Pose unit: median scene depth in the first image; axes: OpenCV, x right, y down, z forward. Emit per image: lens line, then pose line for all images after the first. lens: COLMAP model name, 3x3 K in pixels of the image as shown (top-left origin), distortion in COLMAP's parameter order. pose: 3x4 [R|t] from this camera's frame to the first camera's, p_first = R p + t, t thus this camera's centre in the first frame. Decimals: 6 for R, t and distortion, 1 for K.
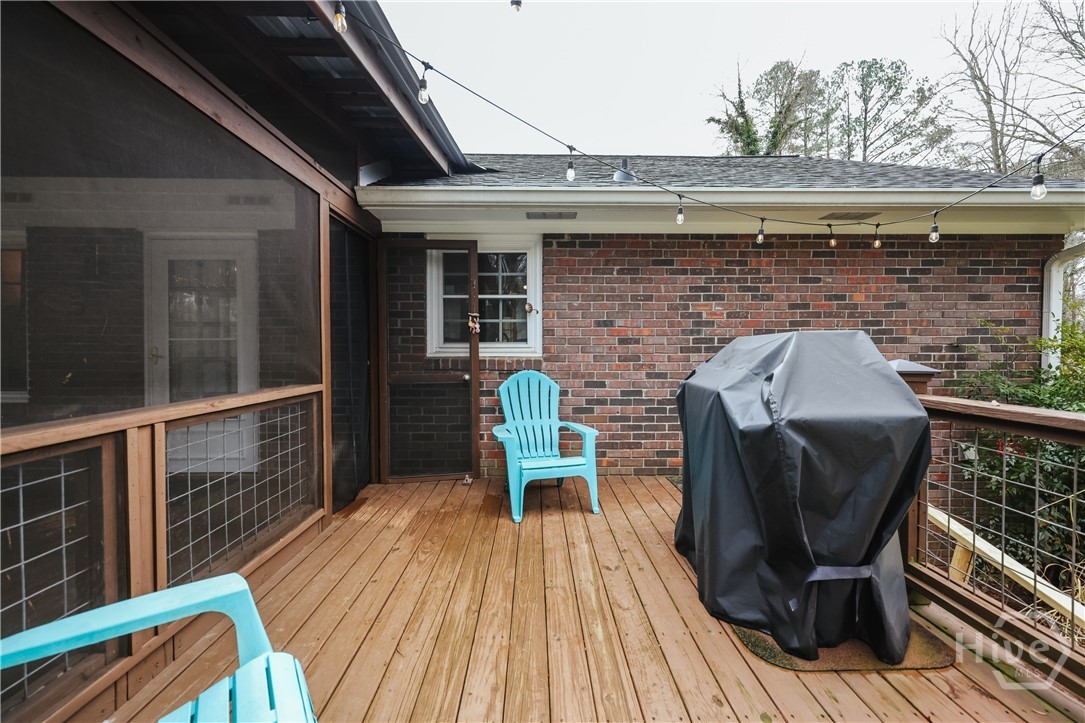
lens RADIAL K [[452.9, 0, 547.0], [0, 452.9, 344.3], [0, 0, 1]] dist [0.014520, 0.000120]
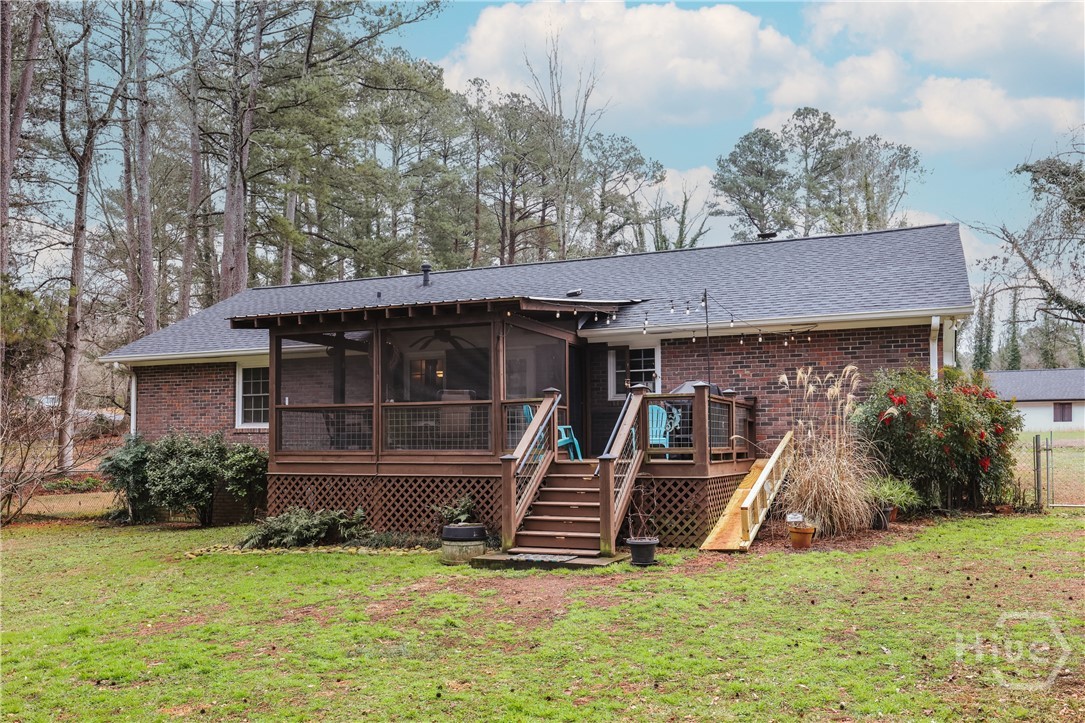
lens RADIAL K [[831.2, 0, 542.4], [0, 831.2, 363.5], [0, 0, 1]] dist [-0.002369, -0.000195]
pose [[0.904535, -0.044461, -0.424075, 1.091546], [-0.007548, 0.992724, -0.120177, 0.319897], [0.426333, 0.111905, 0.897618, -2.580372]]
